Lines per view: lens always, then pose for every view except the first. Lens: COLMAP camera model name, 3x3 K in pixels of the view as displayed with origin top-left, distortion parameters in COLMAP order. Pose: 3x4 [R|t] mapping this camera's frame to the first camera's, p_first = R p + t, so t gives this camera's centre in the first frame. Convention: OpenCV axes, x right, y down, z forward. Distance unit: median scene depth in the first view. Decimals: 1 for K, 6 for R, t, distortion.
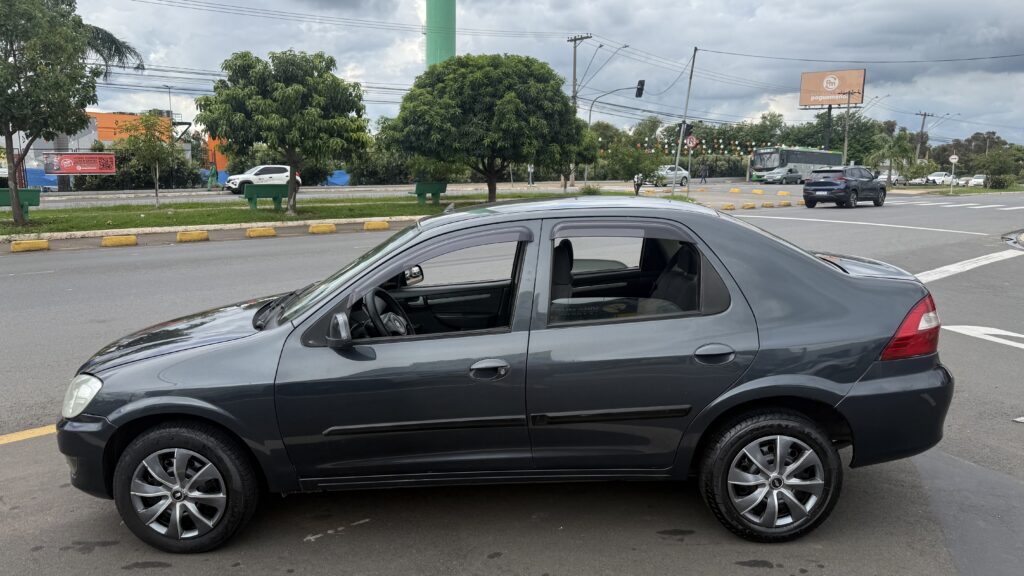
lens RADIAL K [[718.6, 0, 515.3], [0, 718.6, 298.4], [0, 0, 1]] dist [0.059509, -0.083766]
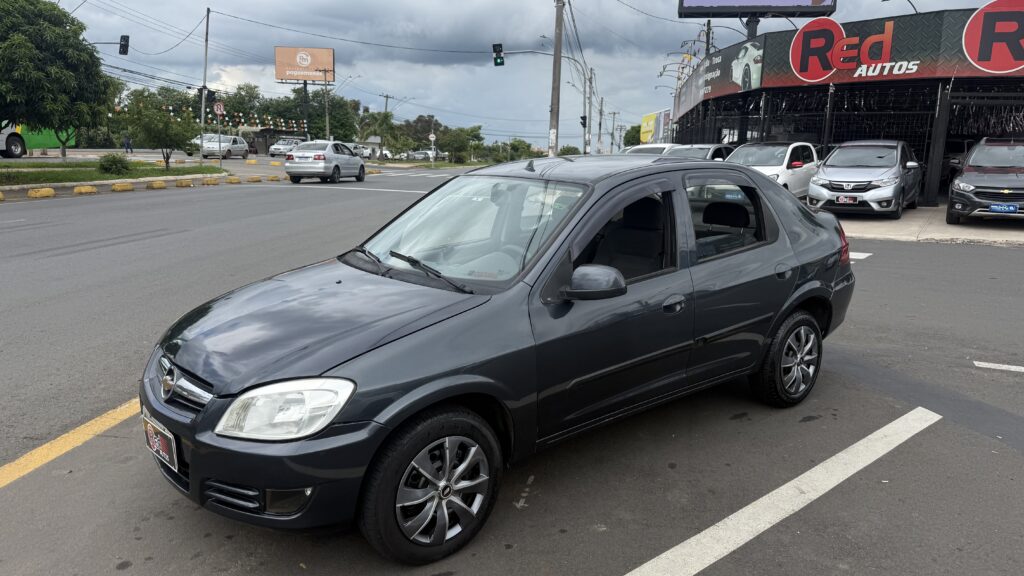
lens RADIAL K [[718.6, 0, 517.6], [0, 718.6, 302.1], [0, 0, 1]] dist [0.059509, -0.083766]
pose [[0.760333, -0.117444, 0.638827, -0.126879], [0.091437, 0.993077, 0.073742, -0.001632], [-0.643065, 0.002344, 0.765808, 0.037957]]
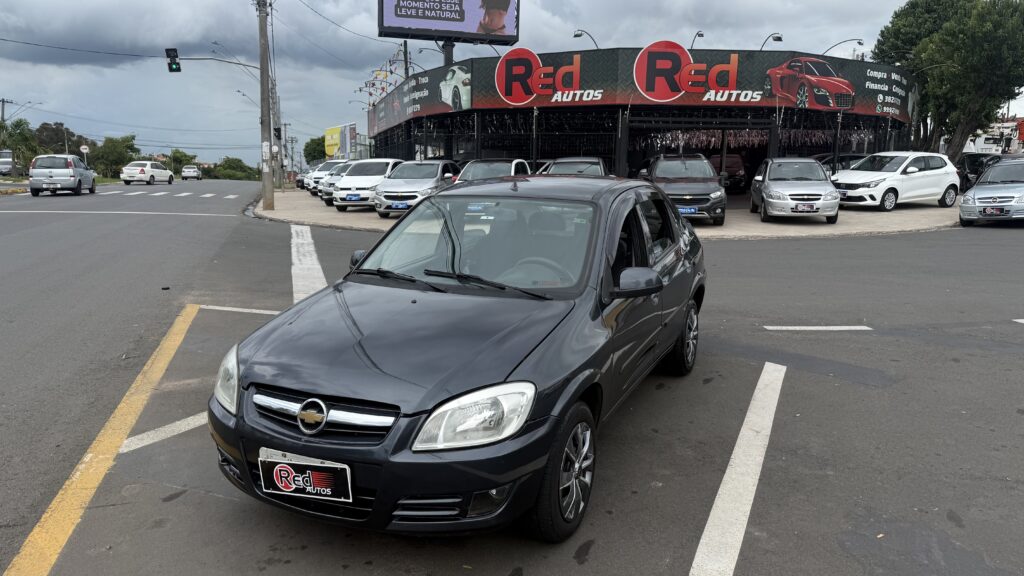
lens RADIAL K [[718.6, 0, 522.1], [0, 718.6, 299.5], [0, 0, 1]] dist [0.059509, -0.083766]
pose [[0.400993, -0.156544, 0.902607, -0.185245], [0.144511, 0.983764, 0.106418, -0.010935], [-0.904611, 0.087764, 0.417104, 0.086149]]
